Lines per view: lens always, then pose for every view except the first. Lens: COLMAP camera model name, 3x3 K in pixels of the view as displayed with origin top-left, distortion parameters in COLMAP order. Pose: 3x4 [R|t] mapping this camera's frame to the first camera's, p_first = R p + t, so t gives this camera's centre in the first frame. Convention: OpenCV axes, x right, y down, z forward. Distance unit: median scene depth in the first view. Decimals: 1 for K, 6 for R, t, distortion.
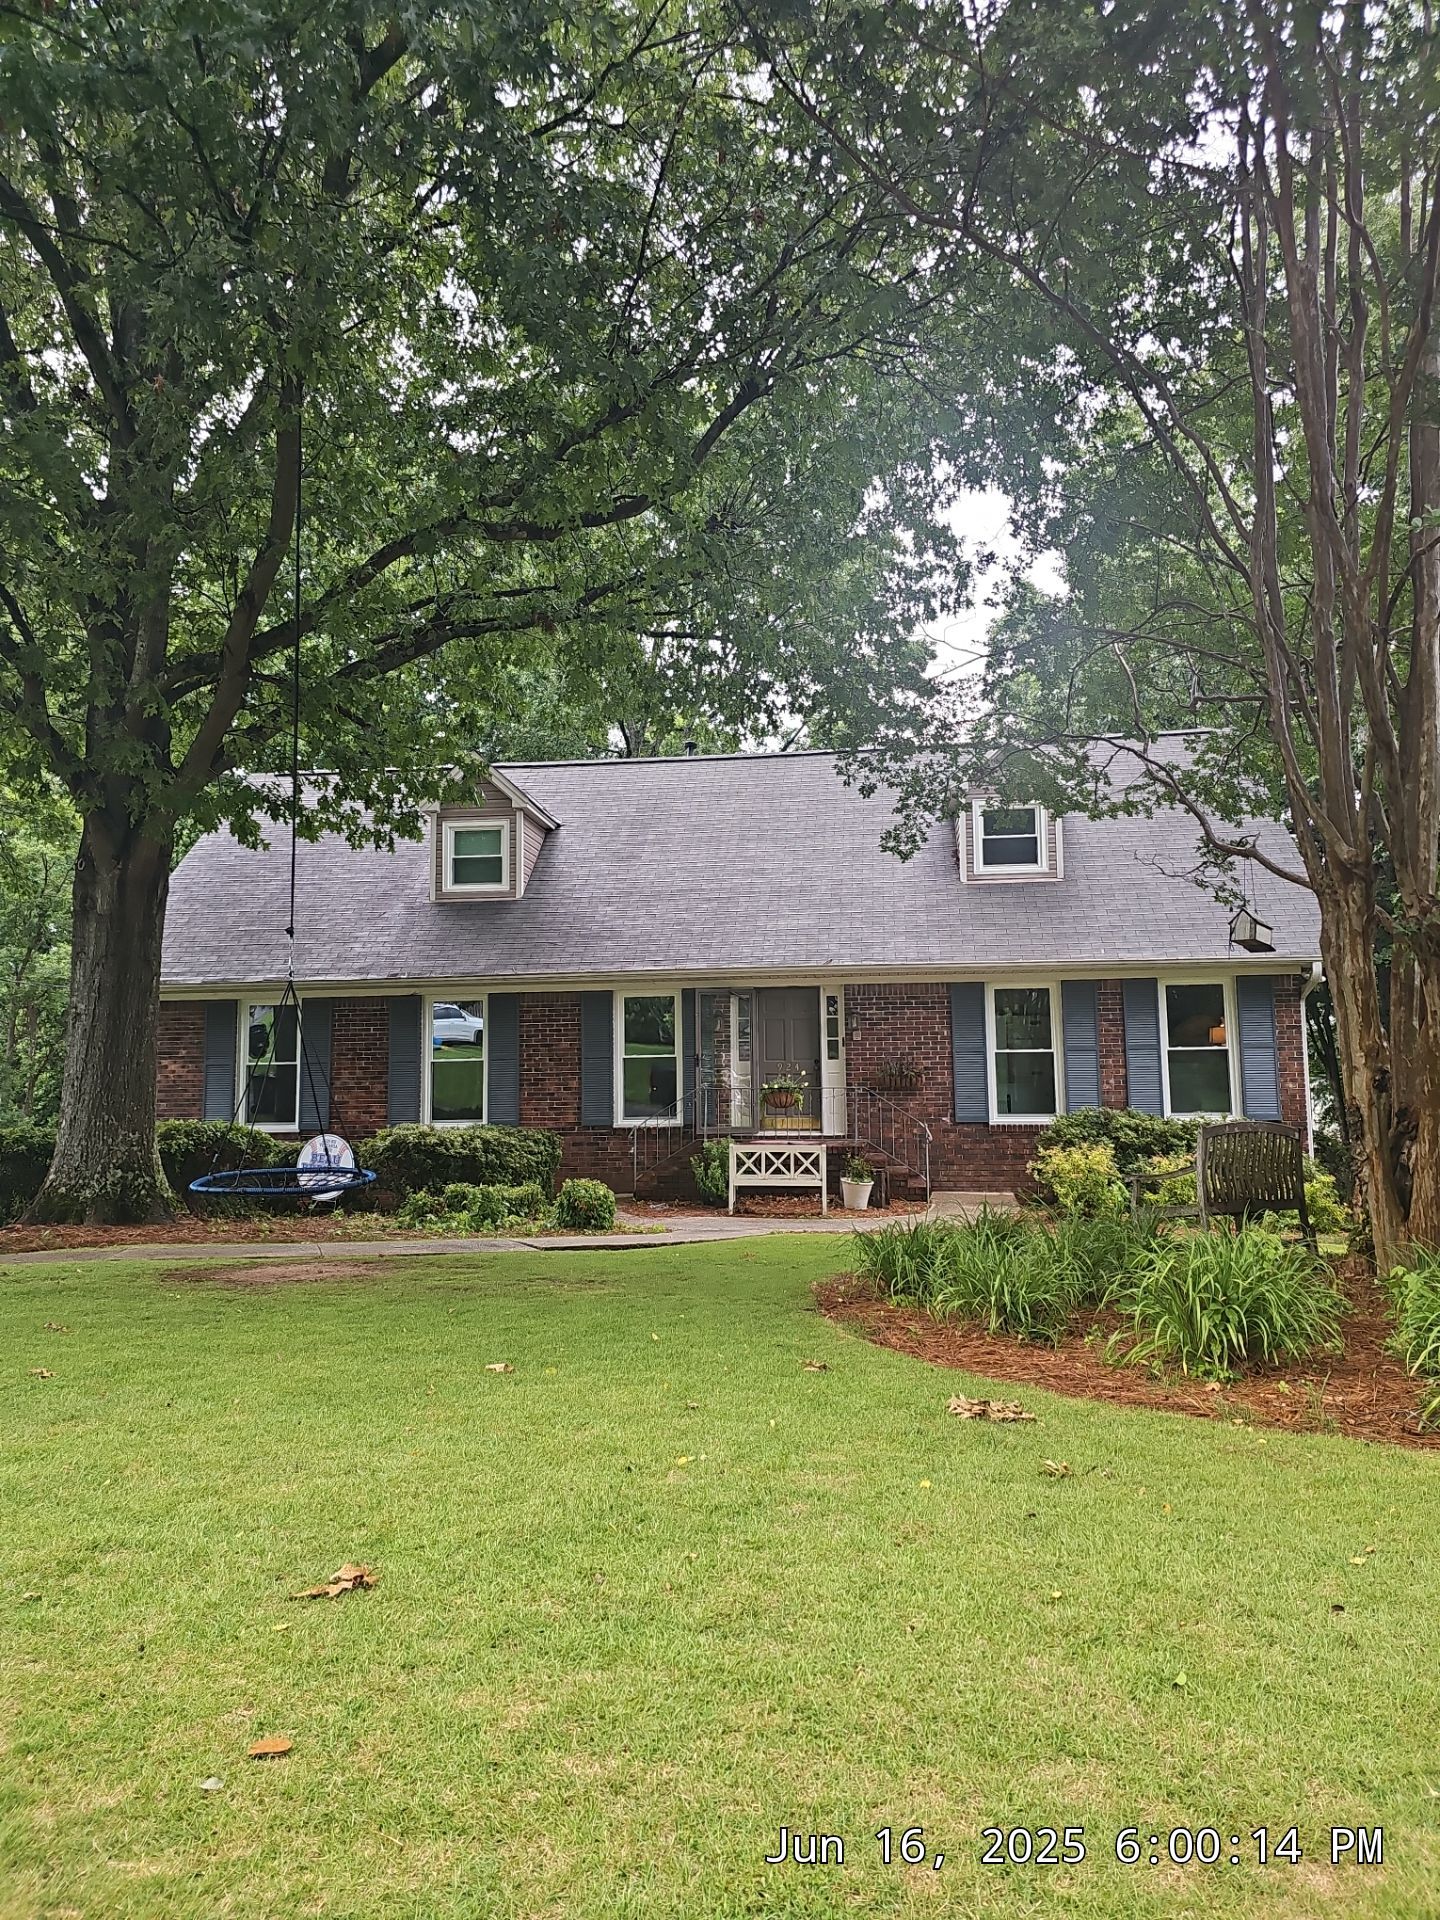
lens RADIAL K [[1260.1, 0, 745.1], [0, 1260.1, 971.3], [0, 0, 1]] dist [0.130440, -0.222966]
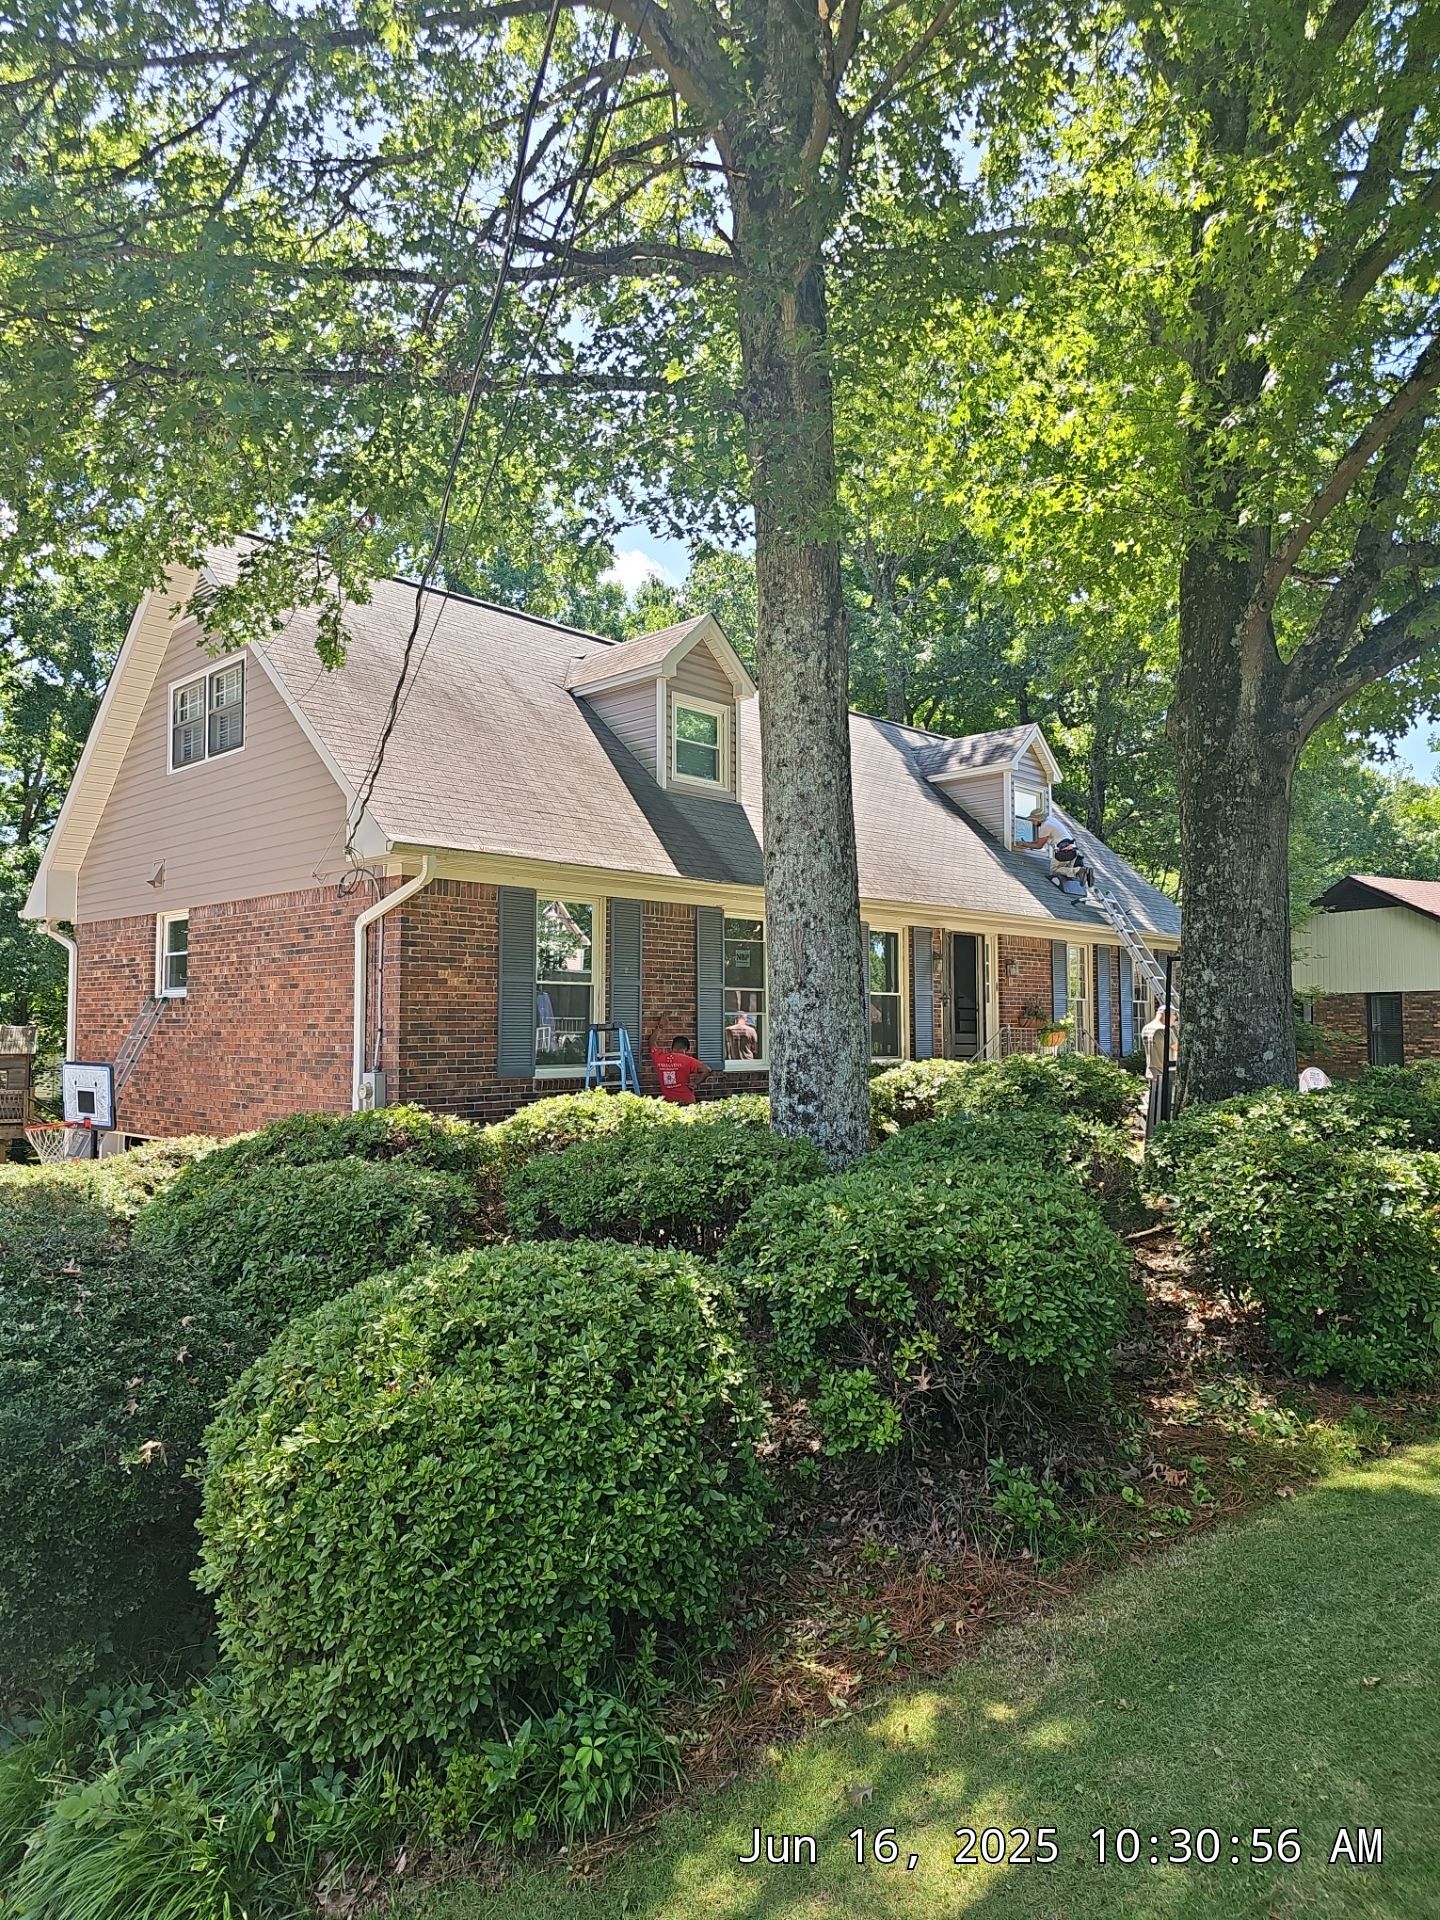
lens RADIAL K [[1262.5, 0, 724.6], [0, 1262.5, 952.5], [0, 0, 1]] dist [0.087444, -0.079696]
pose [[0.605546, 0.061011, 0.793468, -0.960732], [-0.076354, 0.996911, -0.018383, 0.066691], [-0.792139, -0.049453, 0.608334, 0.541651]]
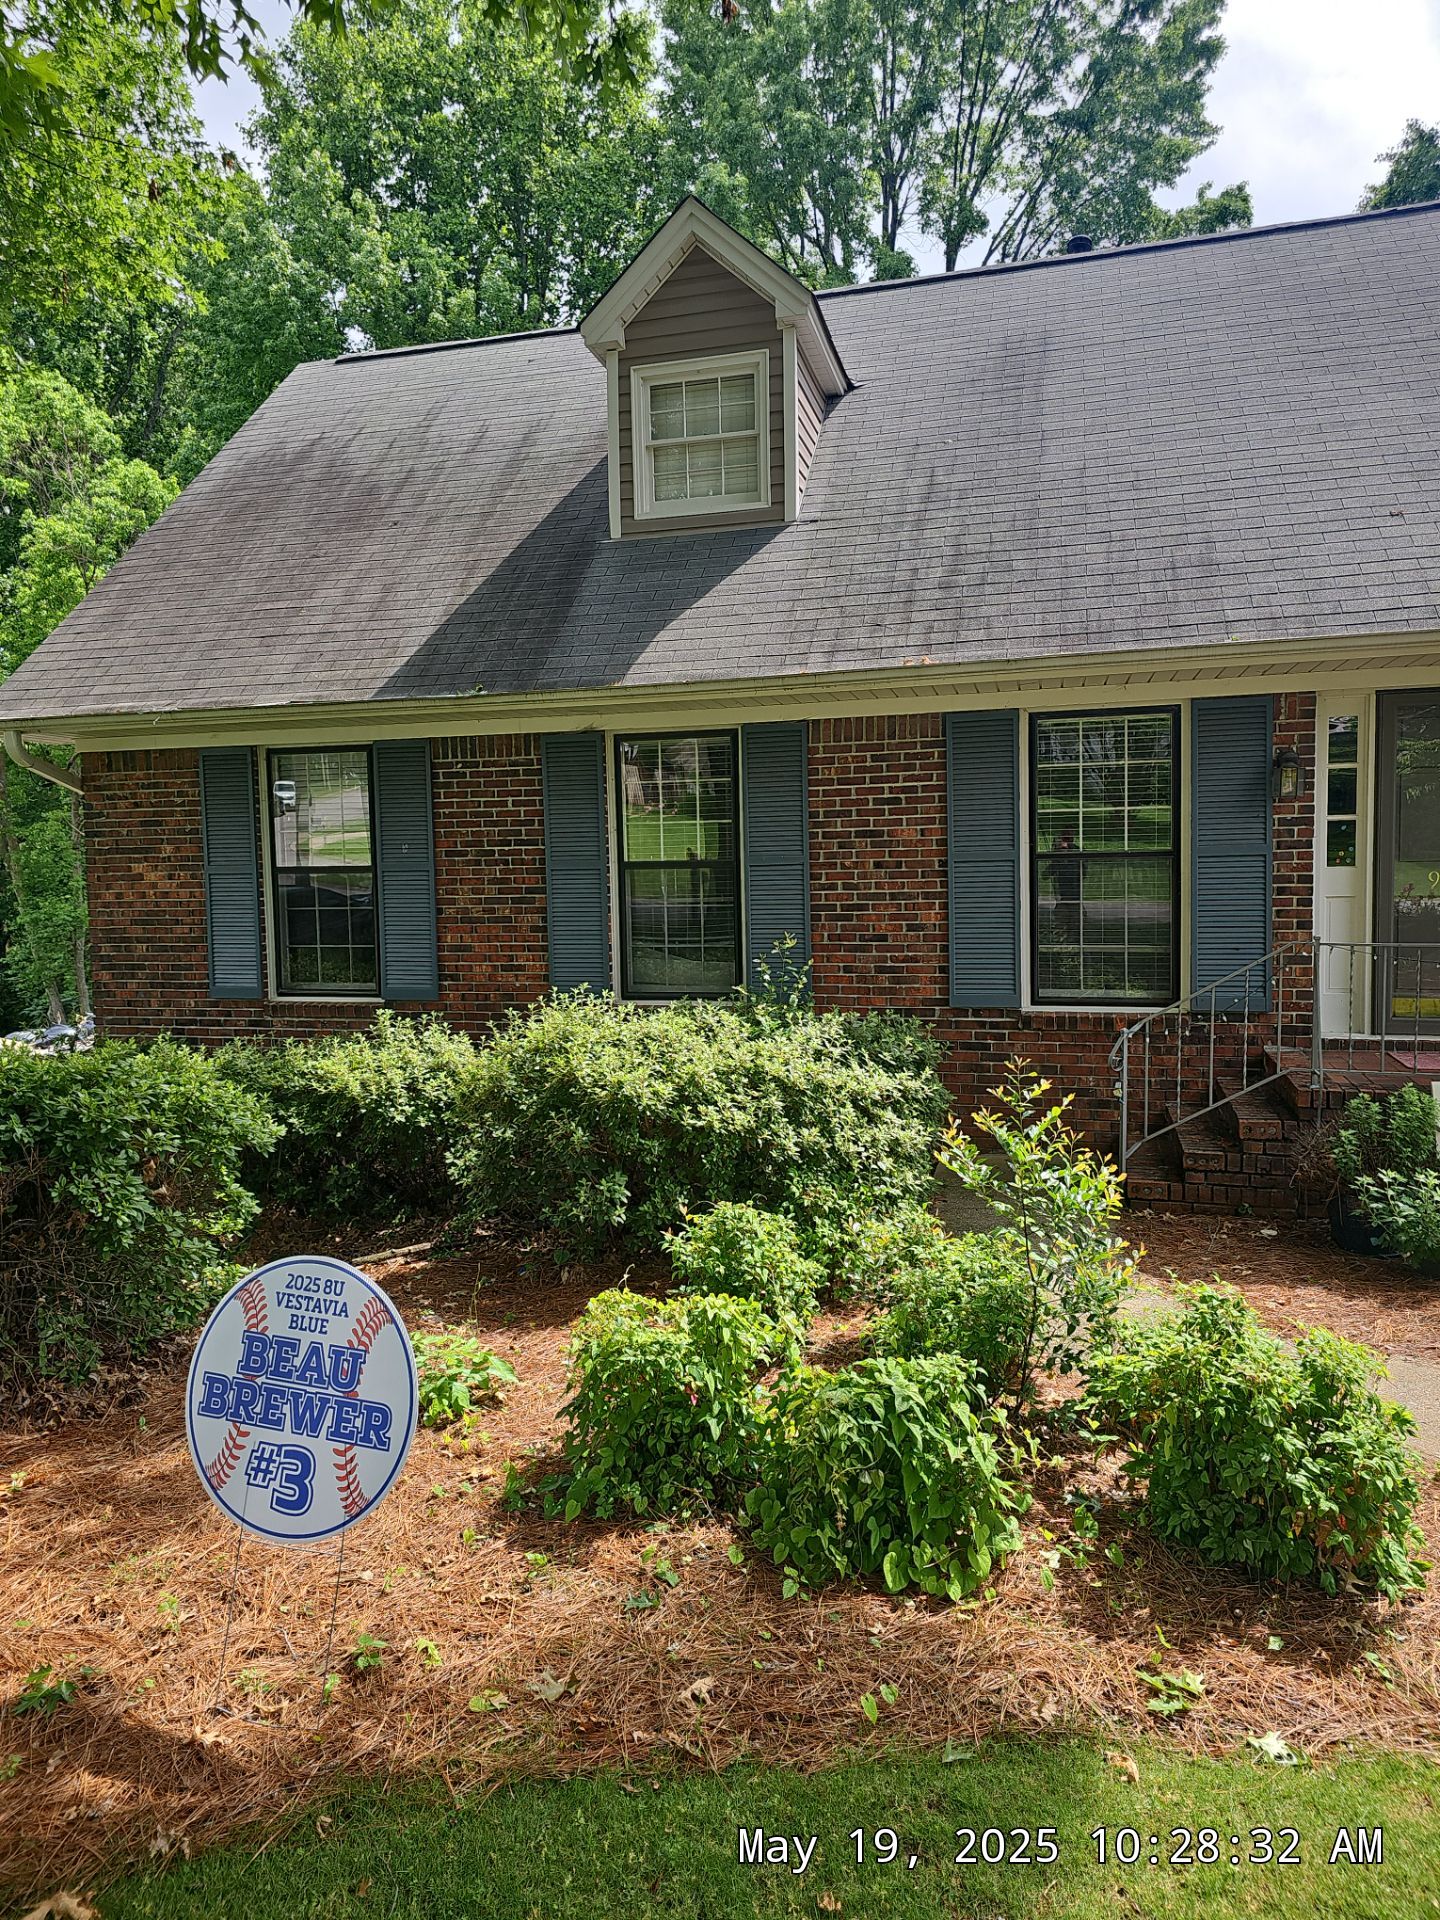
lens RADIAL K [[1272.5, 0, 698.7], [0, 1272.5, 945.1], [0, 0, 1]] dist [0.073938, -0.065565]
pose [[0.987966, 0.003908, -0.154621, -0.154723], [0.020448, 0.987606, 0.155615, 0.026393], [0.153313, -0.156904, 0.975642, 0.558183]]
